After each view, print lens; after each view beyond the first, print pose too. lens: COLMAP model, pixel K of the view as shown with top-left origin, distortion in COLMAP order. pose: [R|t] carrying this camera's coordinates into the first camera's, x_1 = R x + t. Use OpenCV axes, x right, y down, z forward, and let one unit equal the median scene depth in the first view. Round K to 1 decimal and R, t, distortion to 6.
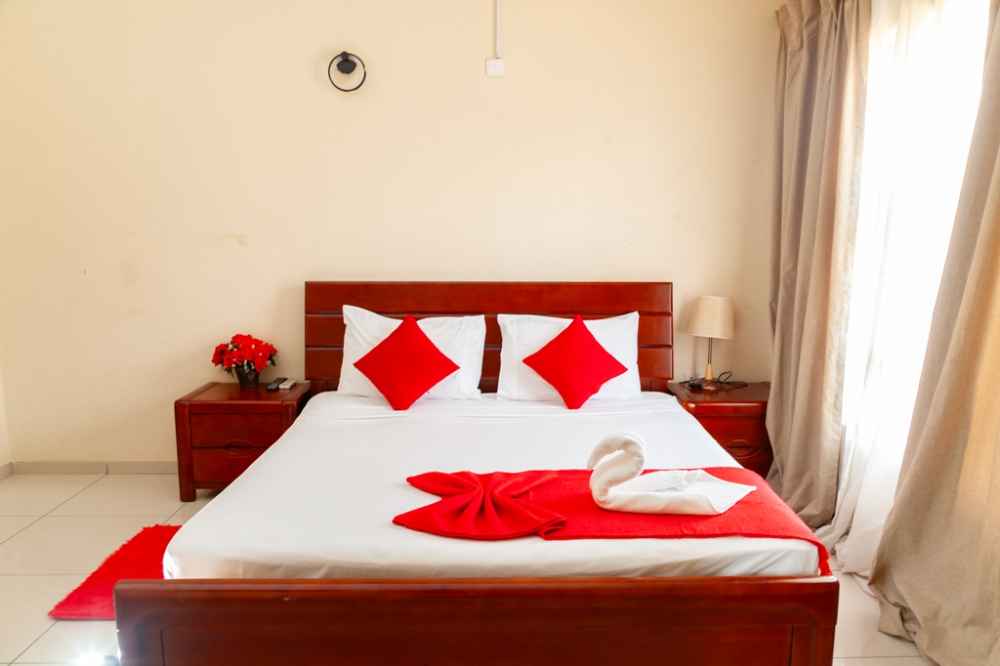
lens RADIAL K [[757.1, 0, 500.0], [0, 757.1, 333.0], [0, 0, 1]] dist [-0.004664, -0.000771]
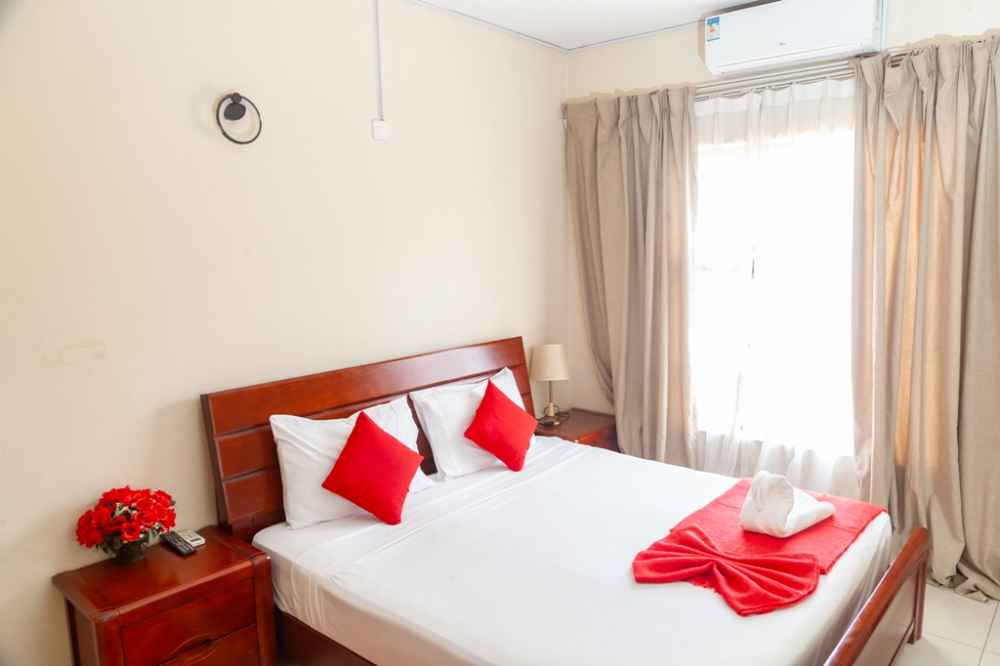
lens RADIAL K [[694.2, 0, 543.4], [0, 694.2, 334.0], [0, 0, 1]] dist [-0.000632, 0.000873]
pose [[0.660623, -0.115193, 0.741828, -0.546621], [0.129436, 0.990836, 0.038593, -0.112684], [-0.739475, 0.070524, 0.669479, 0.305895]]
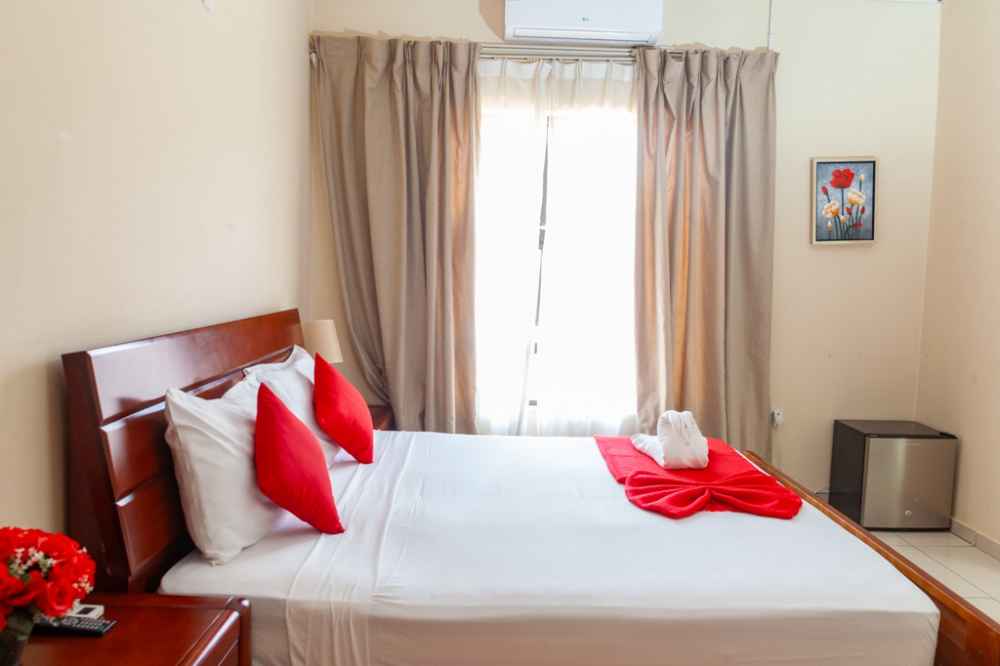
lens RADIAL K [[757.1, 0, 500.0], [0, 757.1, 333.0], [0, 0, 1]] dist [-0.004664, -0.000771]
pose [[0.024752, -0.083678, 0.996185, -0.672180], [0.126324, 0.988765, 0.079916, -0.089851], [-0.991680, 0.123864, 0.035044, 0.715204]]
